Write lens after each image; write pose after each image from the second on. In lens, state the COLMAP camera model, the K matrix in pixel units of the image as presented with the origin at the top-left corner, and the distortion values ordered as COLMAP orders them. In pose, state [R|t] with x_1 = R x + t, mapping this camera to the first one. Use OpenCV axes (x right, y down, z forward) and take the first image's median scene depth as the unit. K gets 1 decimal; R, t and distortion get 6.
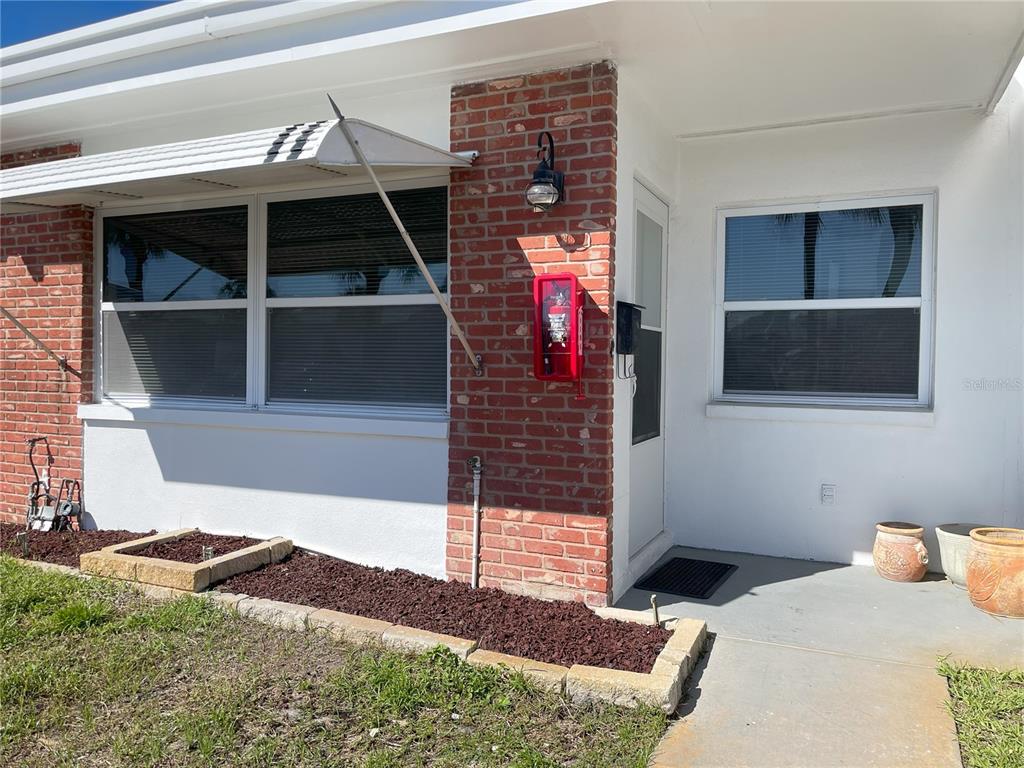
lens RADIAL K [[789.0, 0, 512.0], [0, 789.0, 384.0], [0, 0, 1]] dist [0.091107, -0.137268]
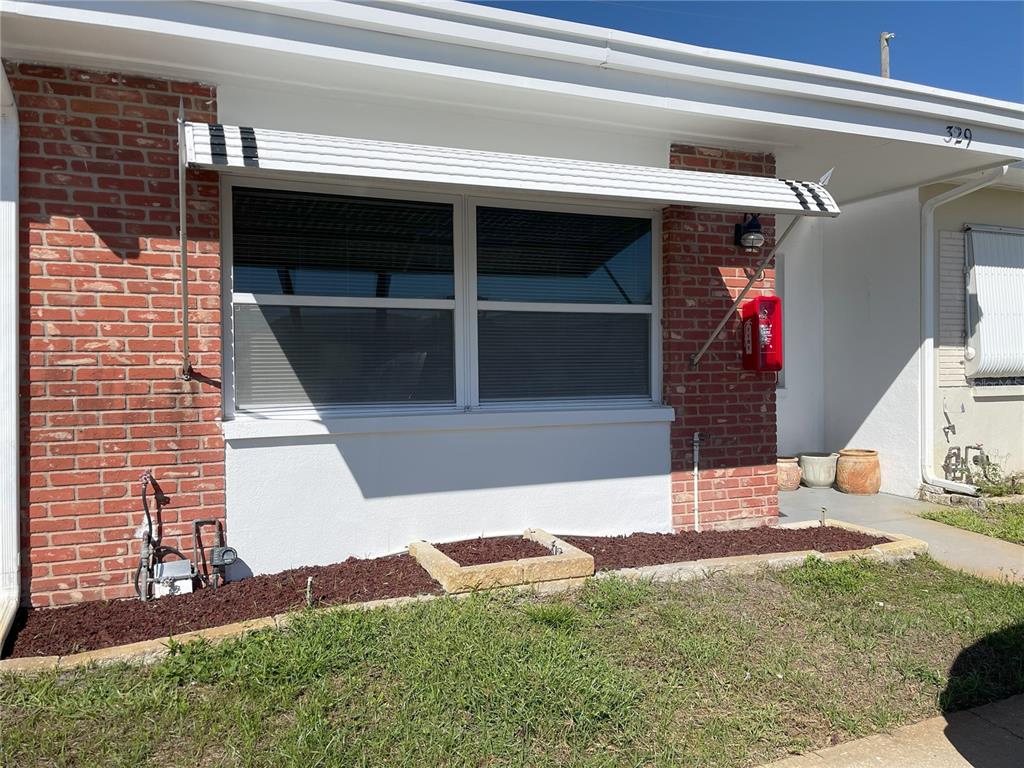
lens RADIAL K [[789.0, 0, 512.0], [0, 789.0, 384.0], [0, 0, 1]] dist [0.091107, -0.137268]
pose [[0.670245, -0.032299, 0.741436, -1.201907], [0.034979, 0.999317, 0.011912, -0.013948], [-0.741315, 0.017951, 0.670917, 0.344850]]
